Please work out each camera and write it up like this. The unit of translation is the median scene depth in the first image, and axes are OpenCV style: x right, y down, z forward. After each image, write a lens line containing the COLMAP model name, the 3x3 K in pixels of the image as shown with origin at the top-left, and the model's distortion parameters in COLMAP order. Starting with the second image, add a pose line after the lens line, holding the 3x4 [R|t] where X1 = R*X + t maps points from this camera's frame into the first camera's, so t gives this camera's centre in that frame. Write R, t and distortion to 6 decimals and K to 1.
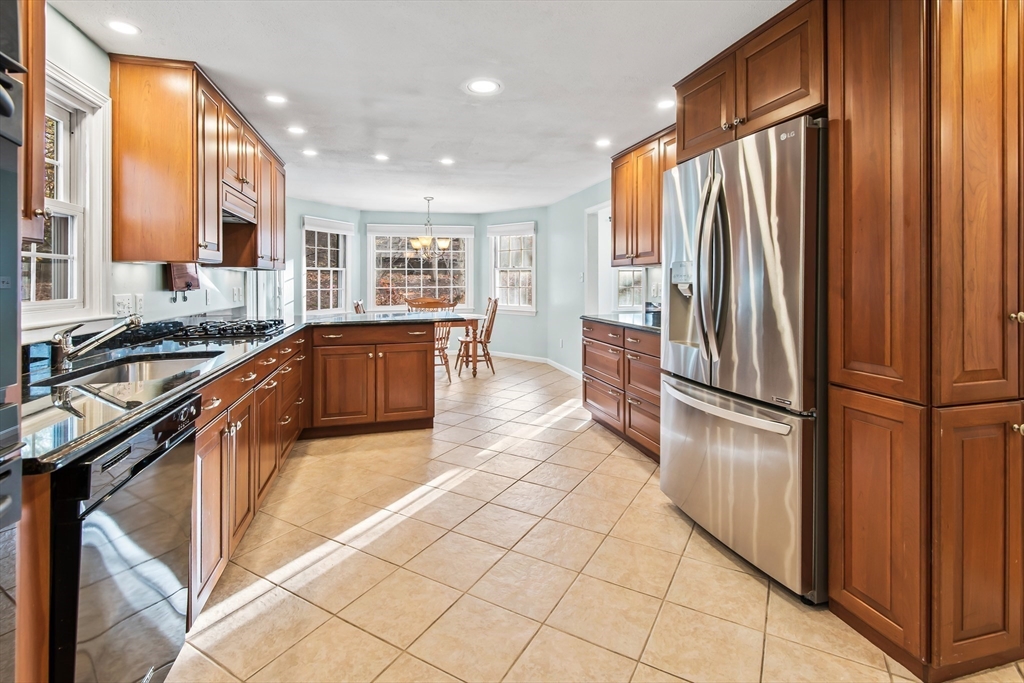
lens RADIAL K [[477.8, 0, 510.3], [0, 477.8, 279.6], [0, 0, 1]] dist [0.025116, -0.017578]
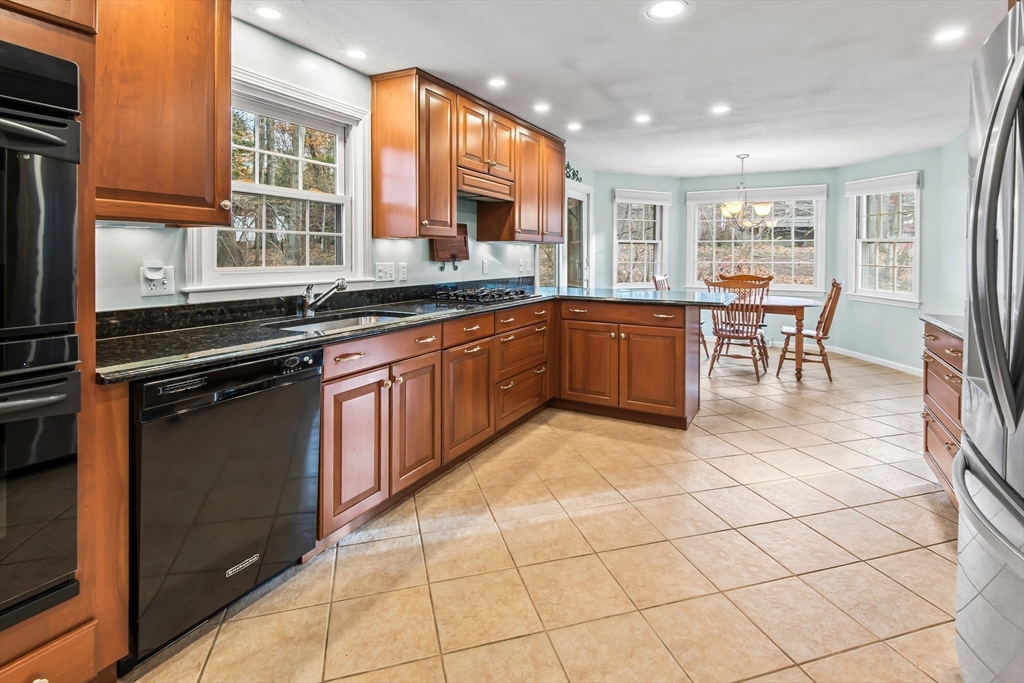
lens RADIAL K [[494.1, 0, 518.7], [0, 494.1, 258.2], [0, 0, 1]] dist [0.025556, -0.020499]
pose [[0.733529, 0.018947, -0.679394, 0.231749], [-0.010089, 0.999805, 0.016989, -0.005602], [0.679583, -0.005608, 0.733577, 0.175572]]
